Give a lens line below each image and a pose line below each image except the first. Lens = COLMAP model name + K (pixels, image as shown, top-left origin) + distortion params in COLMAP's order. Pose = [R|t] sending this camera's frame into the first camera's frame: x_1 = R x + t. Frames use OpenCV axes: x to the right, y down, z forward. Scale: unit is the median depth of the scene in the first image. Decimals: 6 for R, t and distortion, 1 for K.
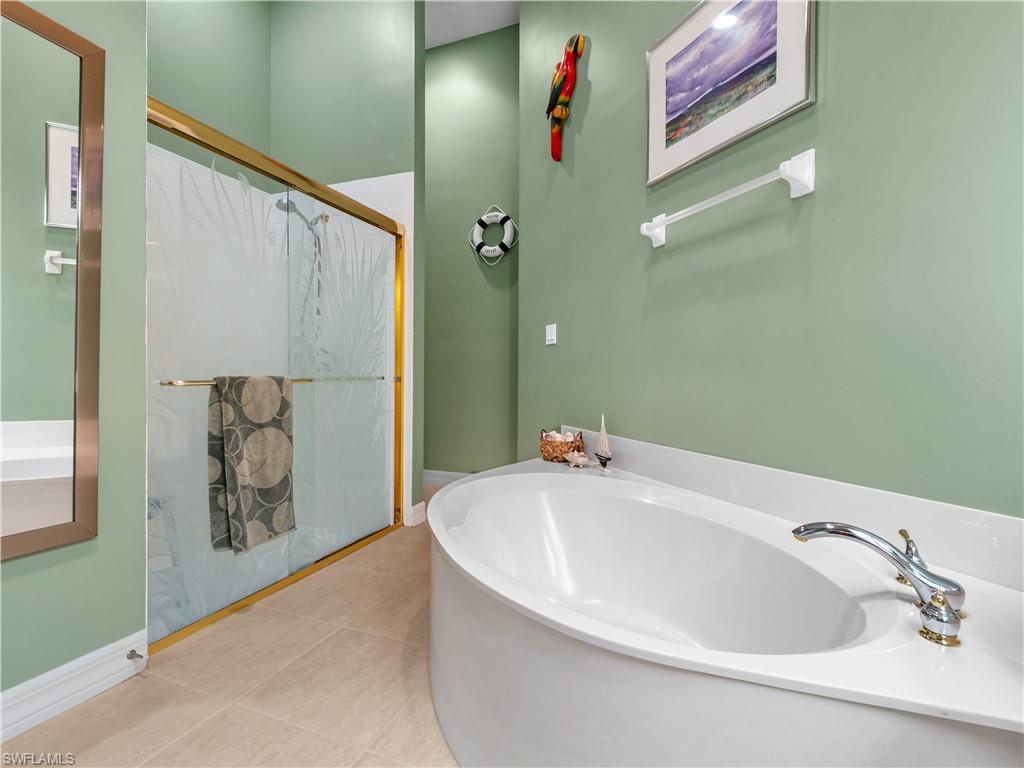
lens RADIAL K [[463.7, 0, 515.3], [0, 463.7, 387.2], [0, 0, 1]] dist [0.002521, -0.004764]
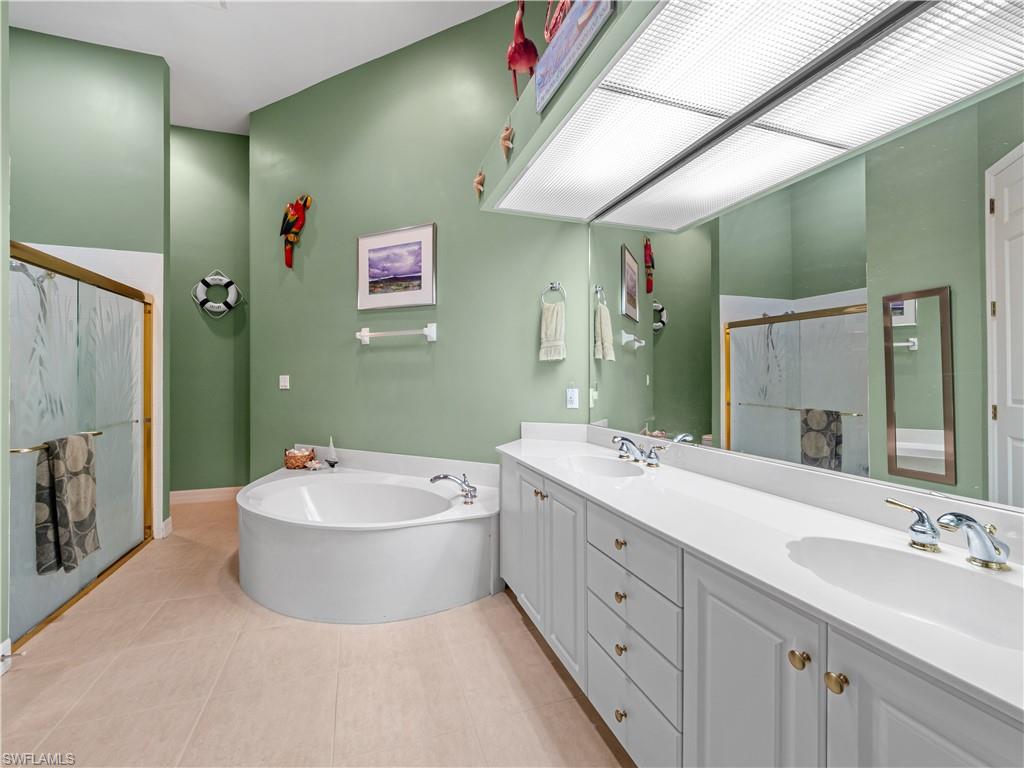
lens RADIAL K [[437.9, 0, 509.4], [0, 437.9, 382.5], [0, 0, 1]] dist [0.007891, -0.004514]
pose [[0.752548, -0.015323, 0.658359, -0.420306], [0.014063, 0.999875, 0.007196, -0.158890], [-0.658387, 0.003843, 0.752669, -0.709970]]
